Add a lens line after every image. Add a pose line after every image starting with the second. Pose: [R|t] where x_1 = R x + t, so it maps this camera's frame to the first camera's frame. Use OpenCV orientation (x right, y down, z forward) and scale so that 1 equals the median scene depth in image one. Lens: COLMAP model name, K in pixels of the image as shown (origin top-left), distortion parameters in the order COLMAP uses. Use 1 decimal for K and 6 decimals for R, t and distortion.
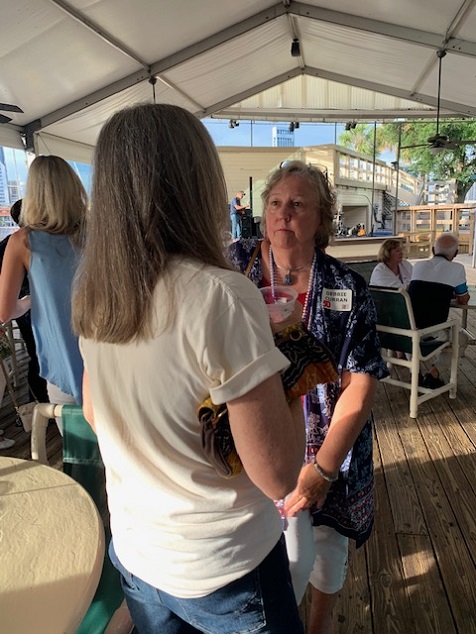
lens RADIAL K [[482.5, 0, 237.4], [0, 482.5, 315.9], [0, 0, 1]] dist [-0.006490, -0.004858]
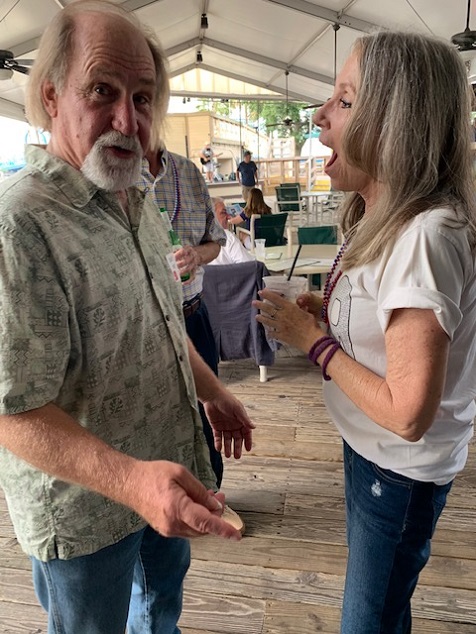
lens RADIAL K [[482.5, 0, 238.7], [0, 482.5, 318.0], [0, 0, 1]] dist [-0.006490, -0.004858]
pose [[0.952059, -0.104531, 0.287502, -0.243358], [0.076841, 0.991393, 0.105995, 0.112145], [-0.296107, -0.078822, 0.951897, -0.499474]]
